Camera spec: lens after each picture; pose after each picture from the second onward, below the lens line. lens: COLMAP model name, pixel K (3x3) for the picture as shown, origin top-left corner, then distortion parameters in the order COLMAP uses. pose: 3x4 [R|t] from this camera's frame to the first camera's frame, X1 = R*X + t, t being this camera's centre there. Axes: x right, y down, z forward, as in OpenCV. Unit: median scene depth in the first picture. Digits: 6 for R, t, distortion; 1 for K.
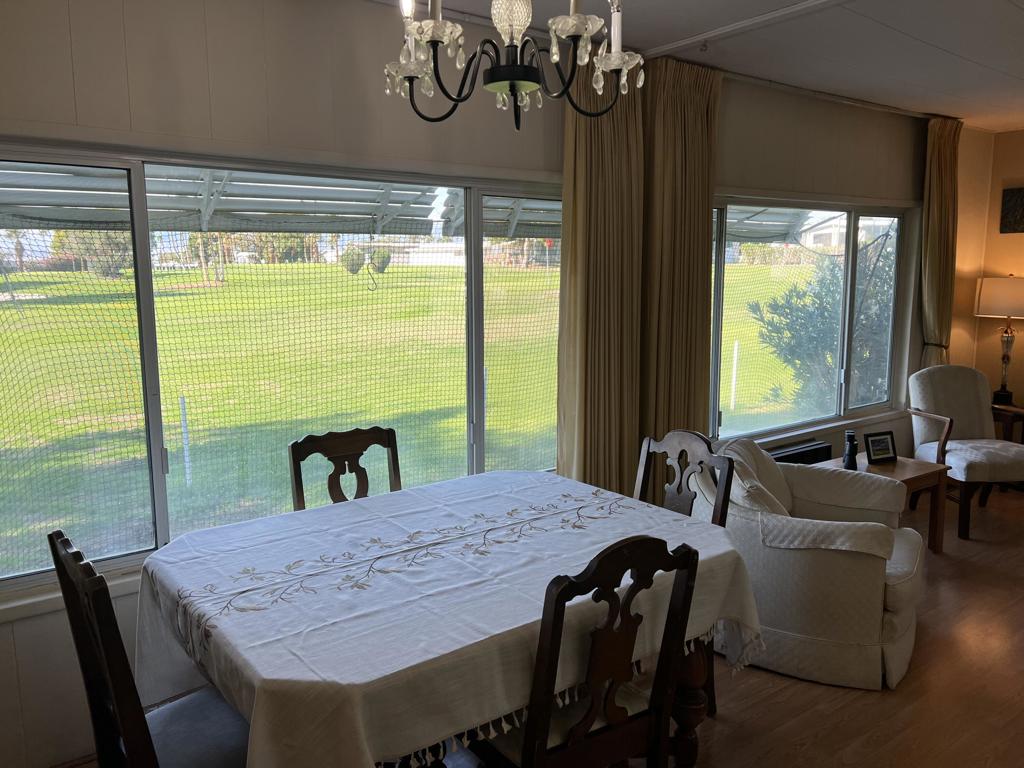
lens RADIAL K [[751.3, 0, 514.1], [0, 751.3, 387.2], [0, 0, 1]] dist [0.063447, -0.088470]
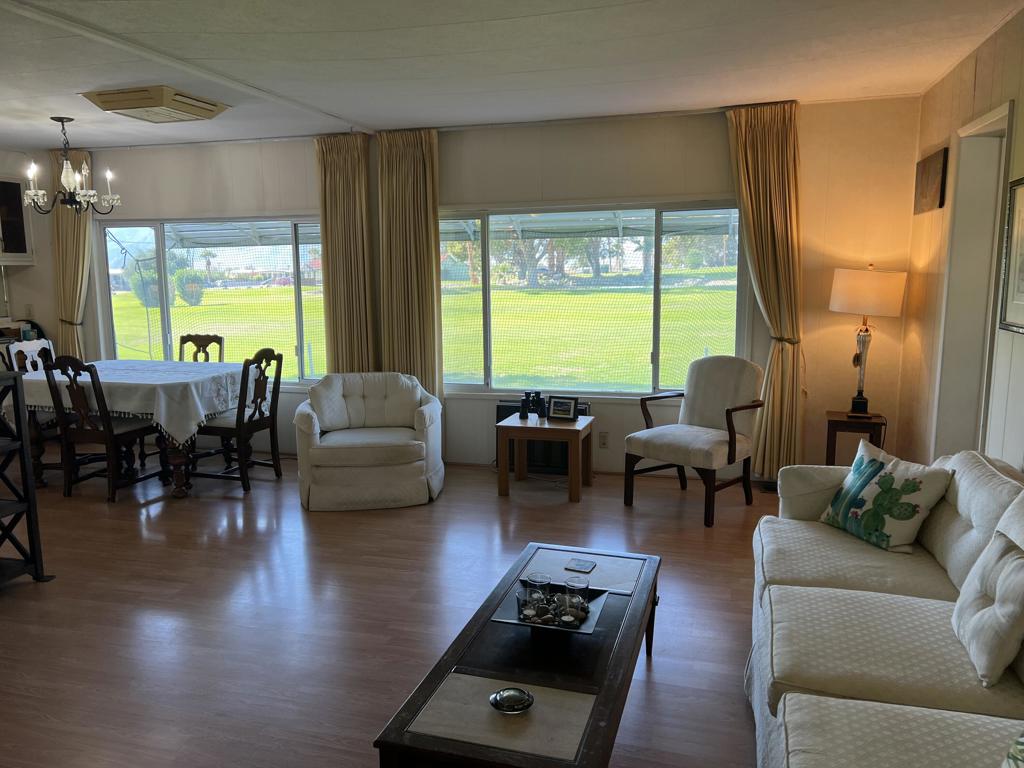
lens RADIAL K [[751.3, 0, 514.1], [0, 751.3, 387.2], [0, 0, 1]] dist [0.063447, -0.088470]
pose [[0.611666, 0.109188, -0.783545, 2.148195], [-0.116632, 0.992053, 0.047196, -0.002937], [0.782471, 0.062518, 0.619540, 0.306657]]
